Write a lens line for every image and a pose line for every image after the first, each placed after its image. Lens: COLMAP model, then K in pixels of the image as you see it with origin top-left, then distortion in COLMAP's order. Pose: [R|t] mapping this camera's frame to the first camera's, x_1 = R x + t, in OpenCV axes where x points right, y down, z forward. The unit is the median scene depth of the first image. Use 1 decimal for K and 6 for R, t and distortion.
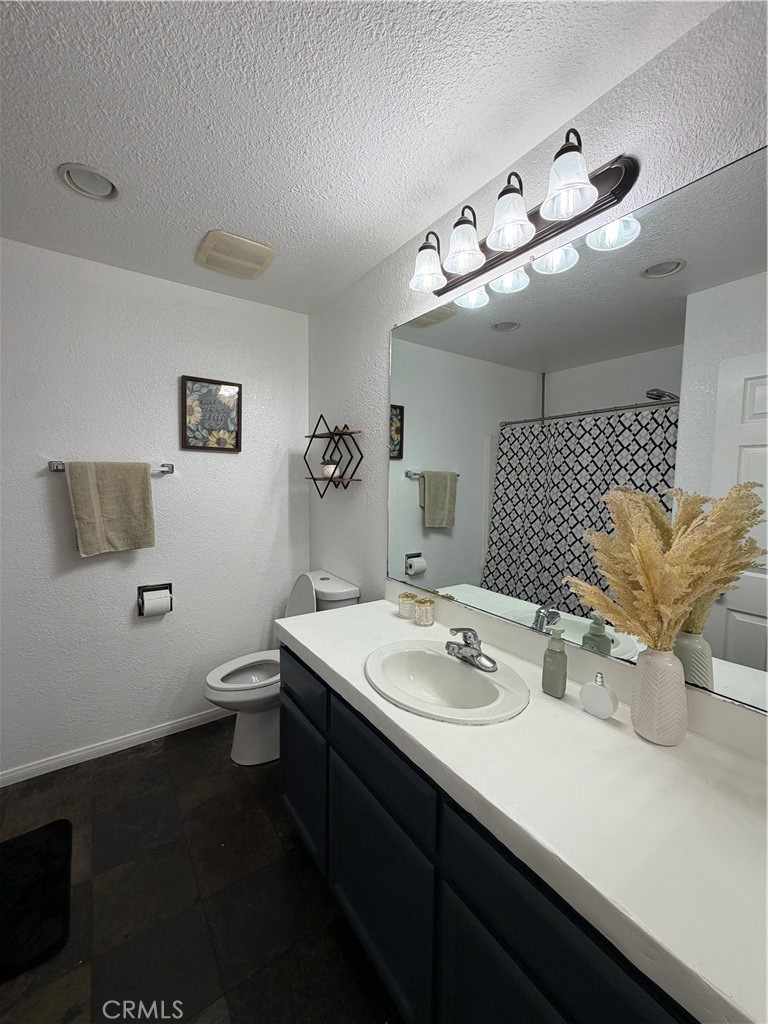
lens RADIAL K [[412.4, 0, 383.7], [0, 412.4, 511.4], [0, 0, 1]] dist [0.000463, 0.000052]
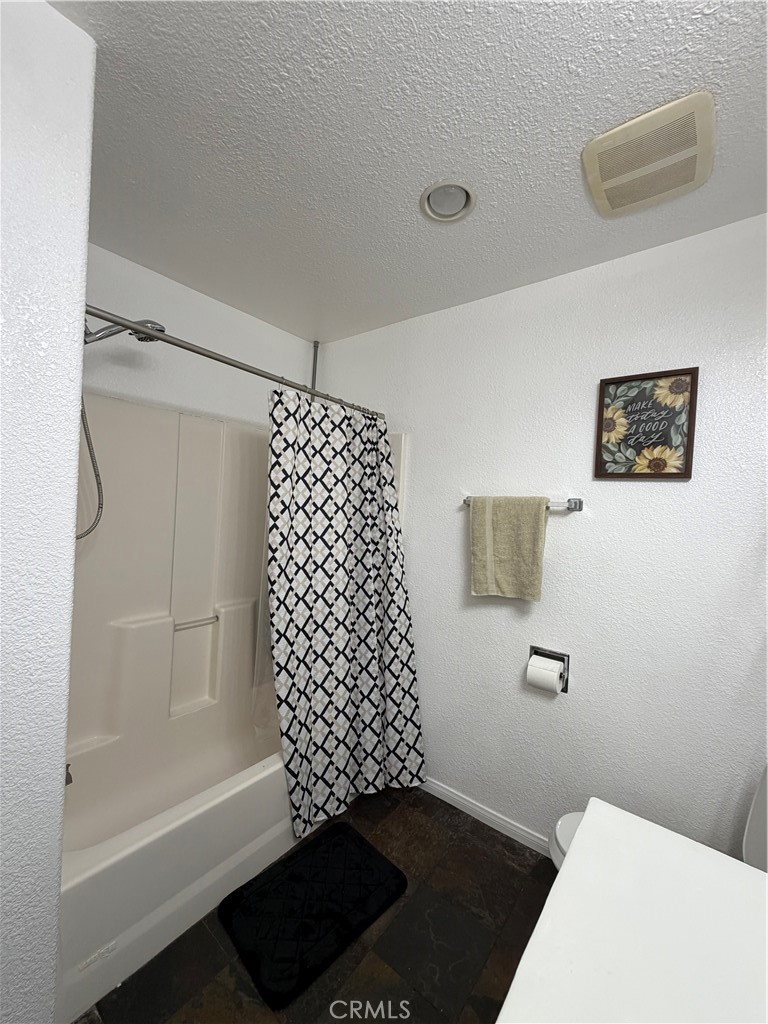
lens RADIAL K [[412.4, 0, 384.6], [0, 412.4, 511.0], [0, 0, 1]] dist [0.000463, 0.000052]
pose [[0.301634, 0.007906, -0.953391, 0.102675], [-0.121858, 0.992084, -0.030327, -0.024734], [0.945604, 0.125326, 0.300209, 0.429612]]
